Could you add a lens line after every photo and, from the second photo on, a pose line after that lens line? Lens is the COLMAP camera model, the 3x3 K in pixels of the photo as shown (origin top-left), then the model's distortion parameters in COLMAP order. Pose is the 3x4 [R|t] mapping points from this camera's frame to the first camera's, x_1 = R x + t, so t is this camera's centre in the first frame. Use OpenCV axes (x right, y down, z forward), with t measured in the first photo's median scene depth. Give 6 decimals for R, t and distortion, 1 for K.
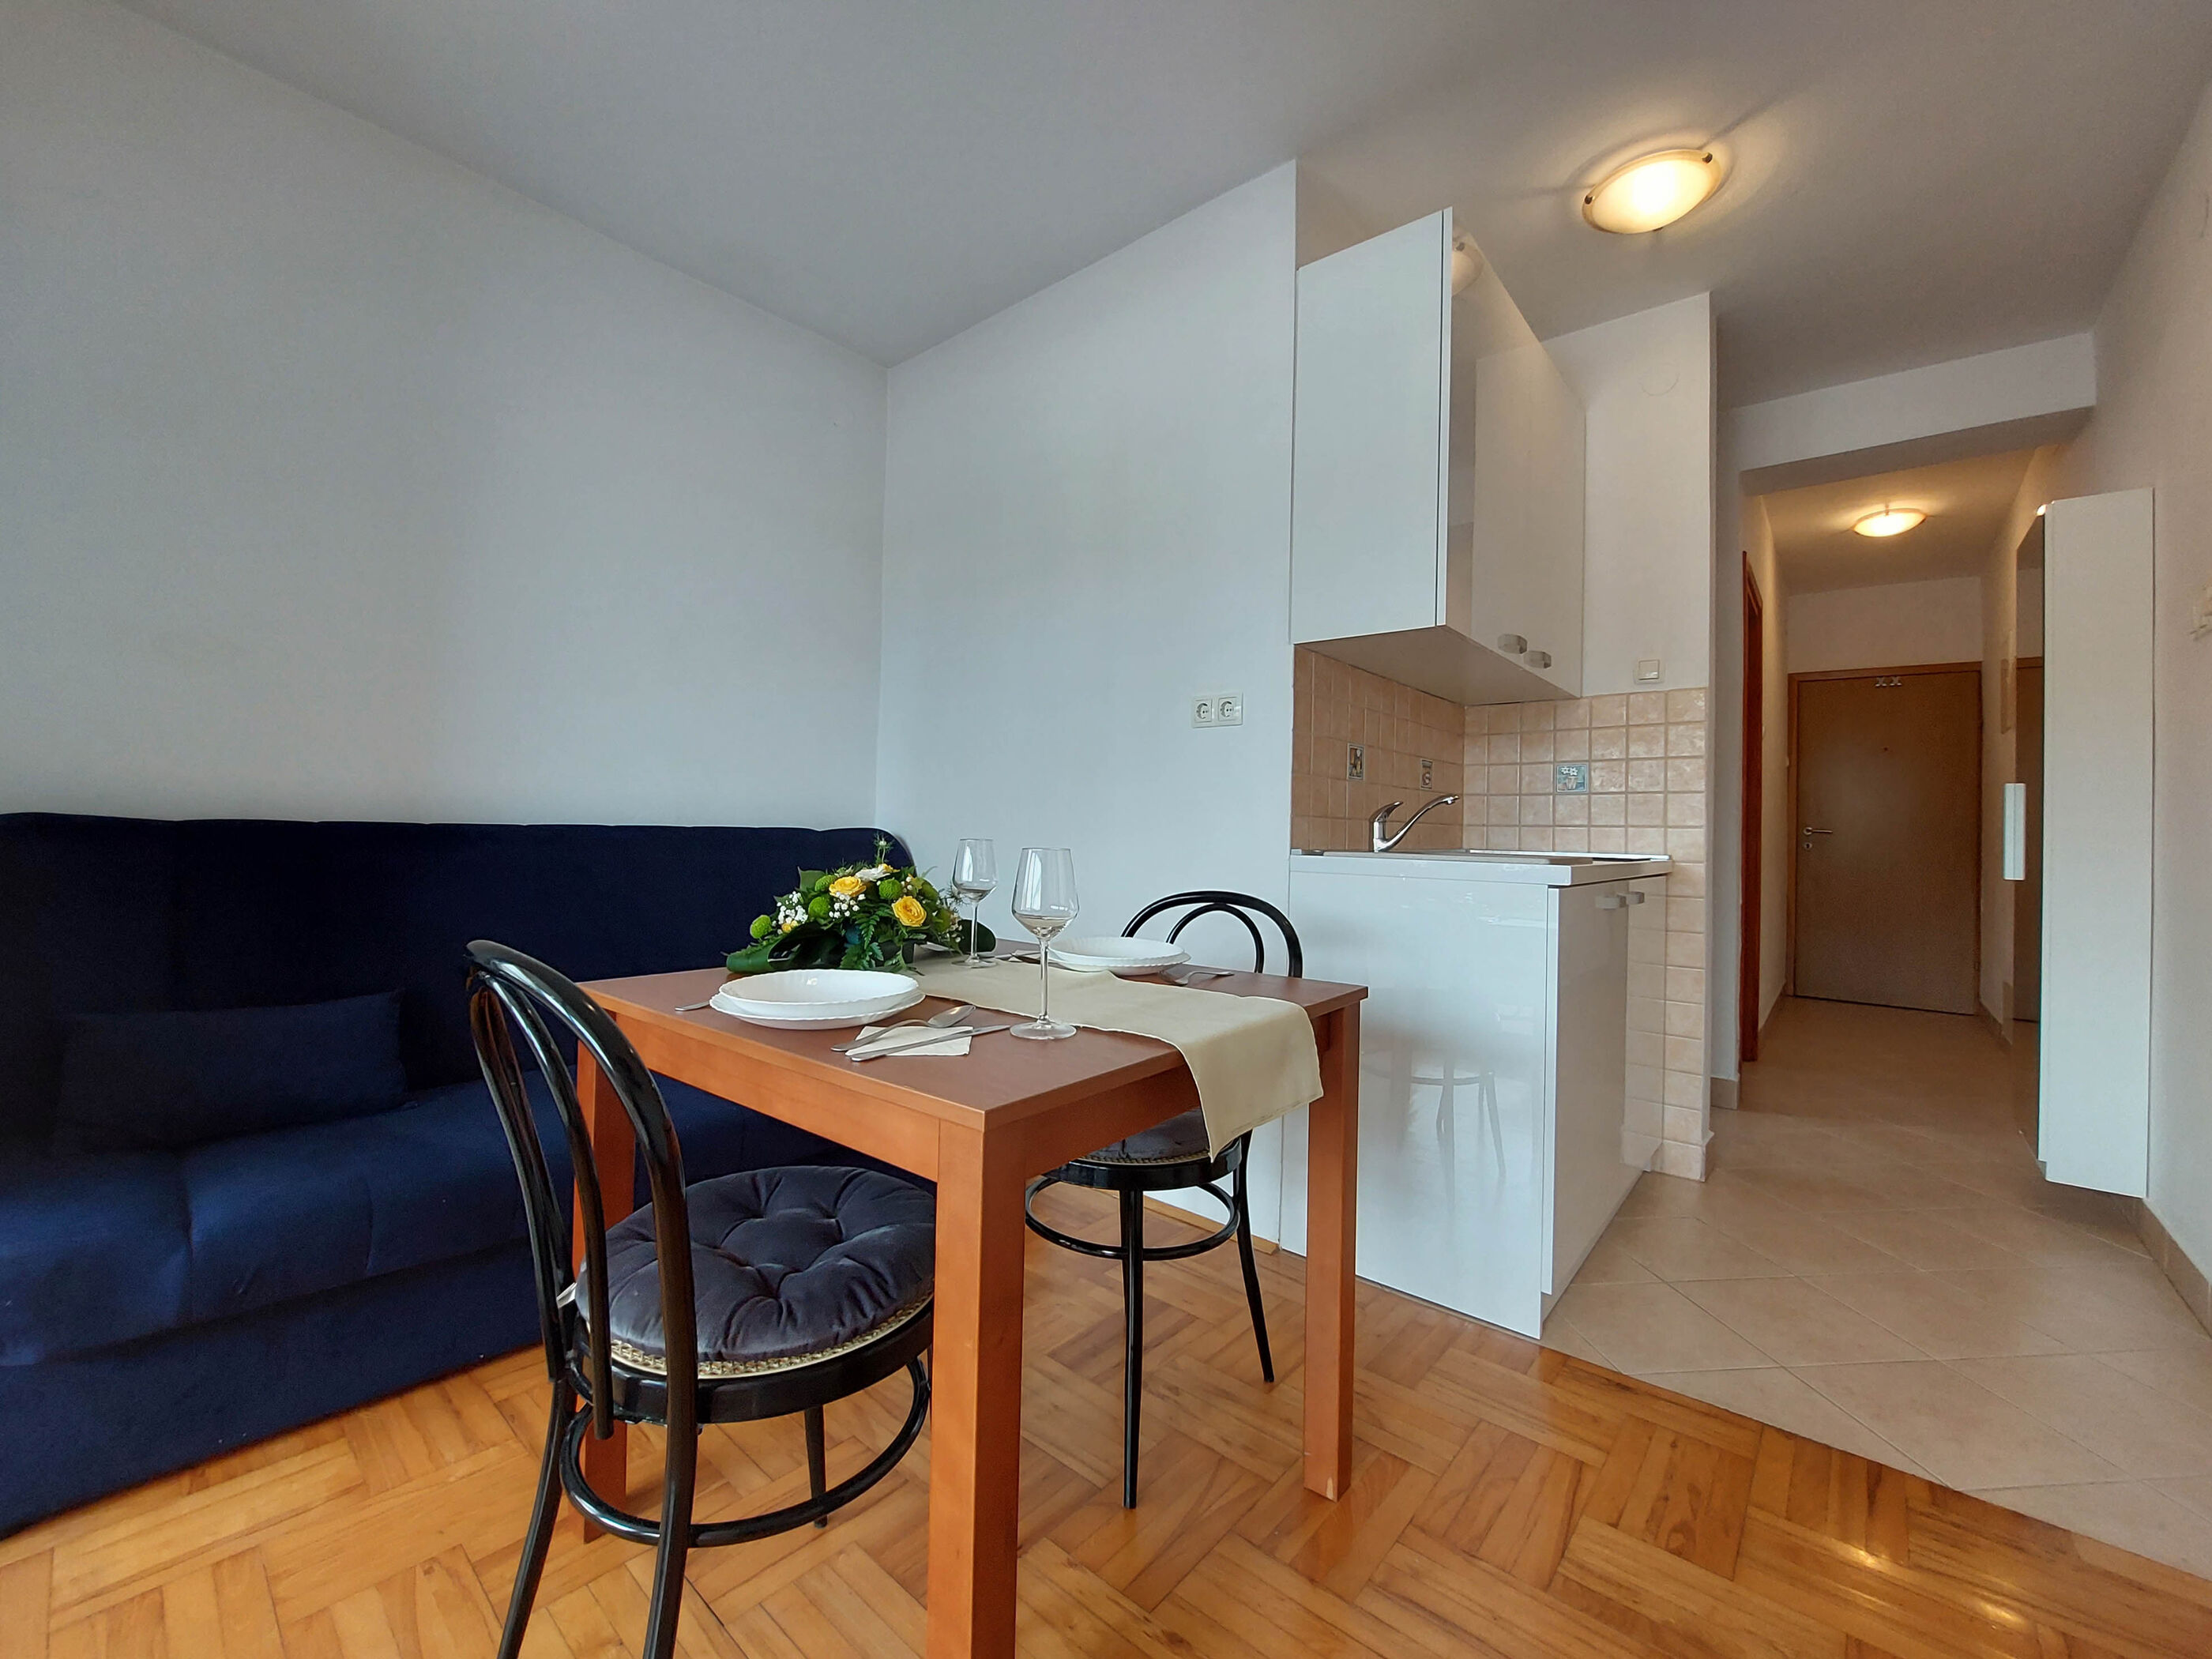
lens RADIAL K [[890.3, 0, 1110.3], [0, 890.3, 813.7], [0, 0, 1]] dist [-0.015434, -0.000266]
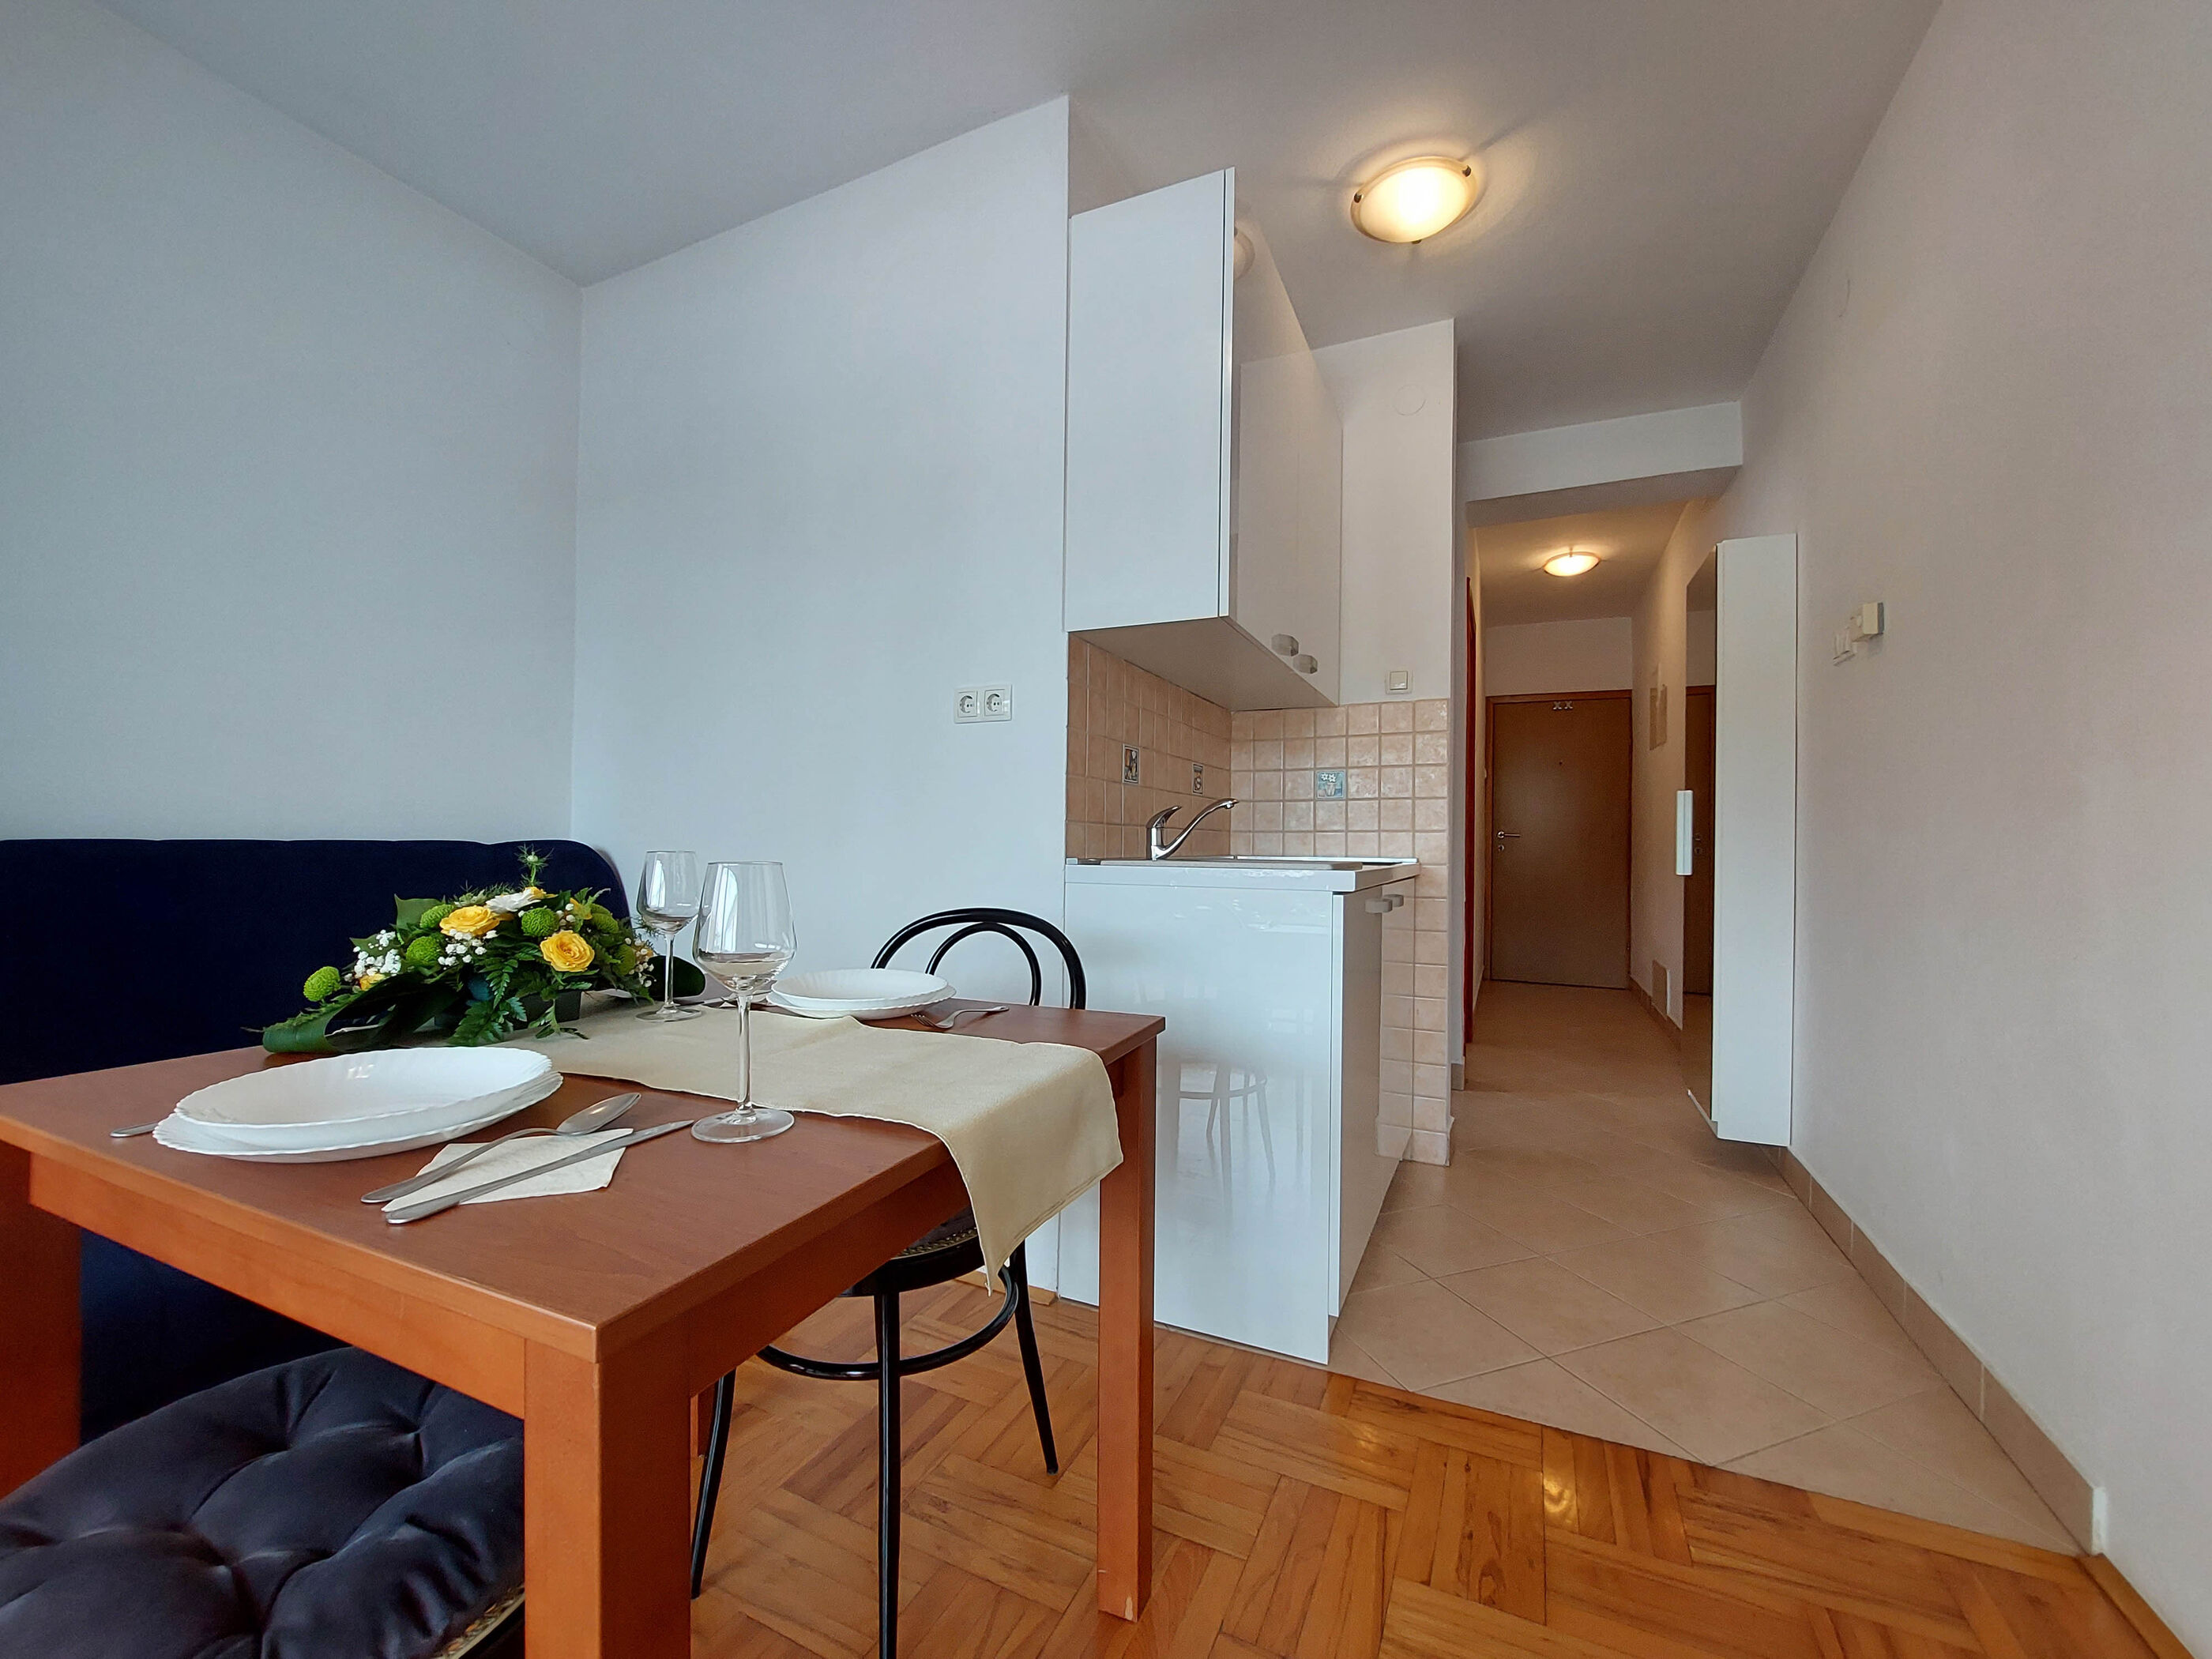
lens RADIAL K [[879.8, 0, 1113.6], [0, 879.8, 834.4], [0, 0, 1]] dist [-0.012145, -0.000145]
pose [[0.963417, -0.008815, 0.267862, 0.009370], [0.005602, 0.999903, 0.012757, 0.004355], [-0.267949, -0.010789, 0.963373, 0.118182]]
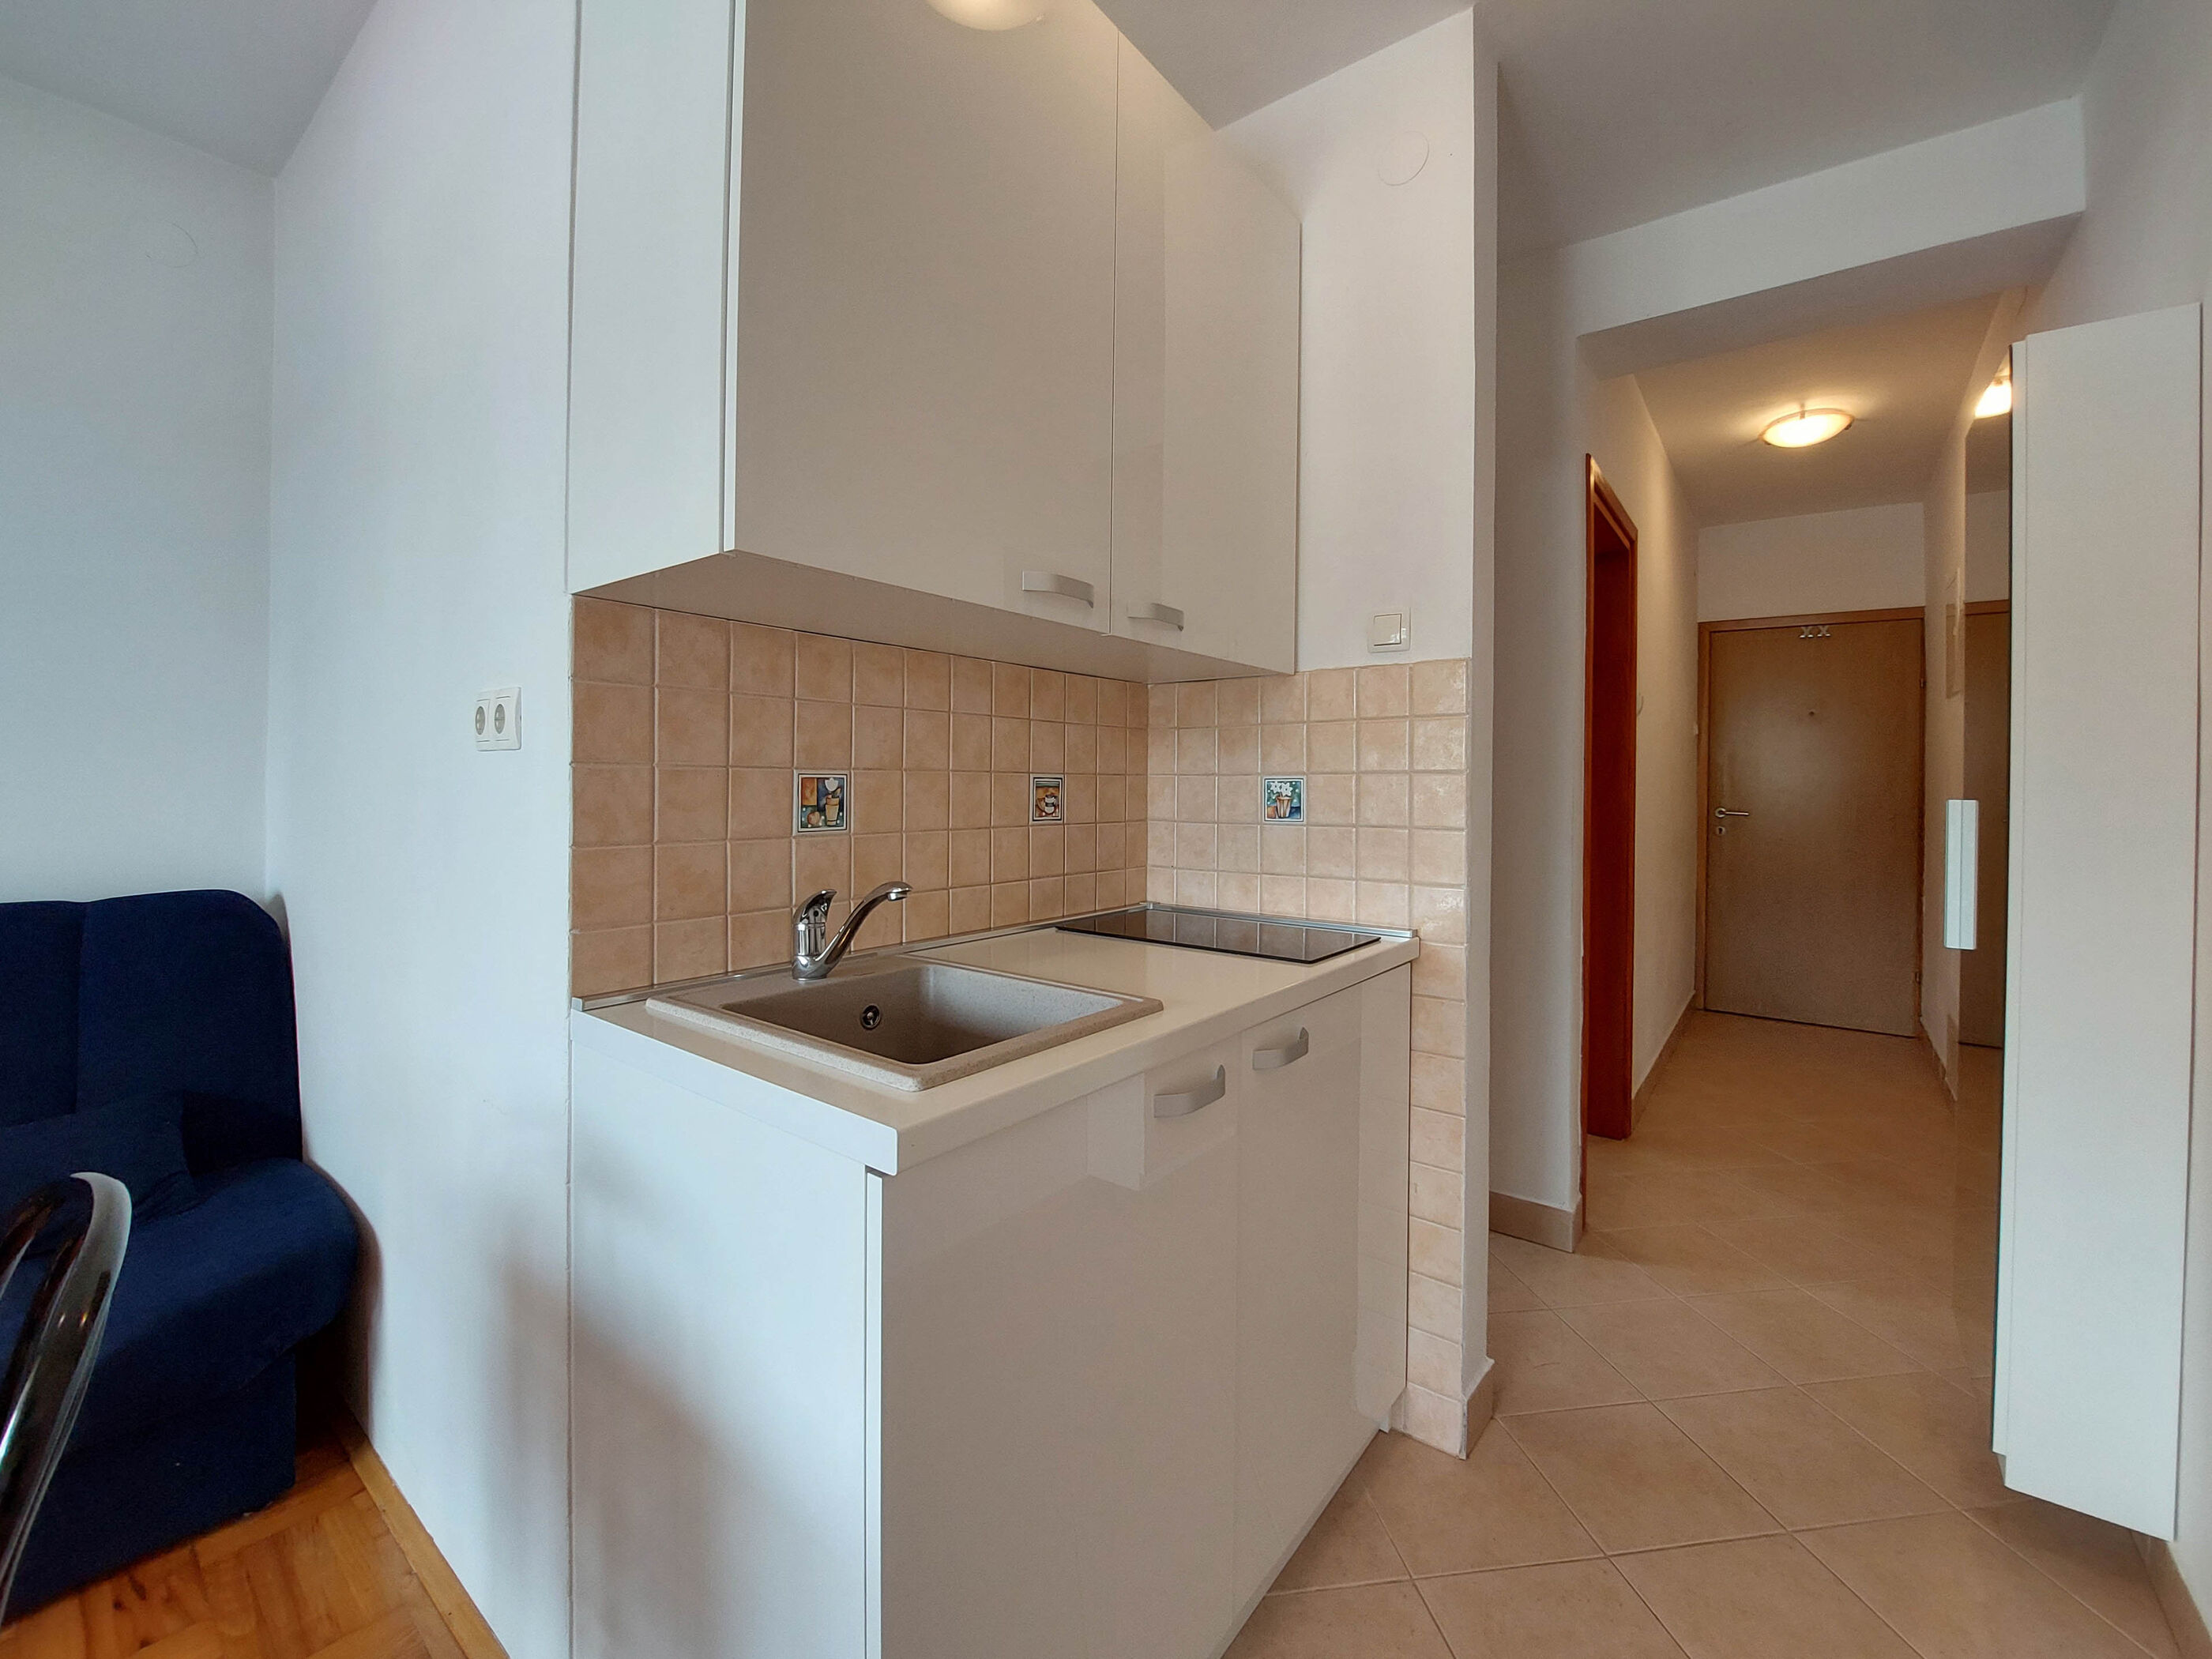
lens RADIAL K [[897.1, 0, 1102.8], [0, 897.1, 791.2], [0, 0, 1]] dist [-0.013901, -0.000264]
pose [[0.999378, -0.018113, 0.030245, 0.492461], [0.017382, 0.999554, 0.024263, -0.085750], [-0.030671, -0.023723, 0.999248, 0.475652]]
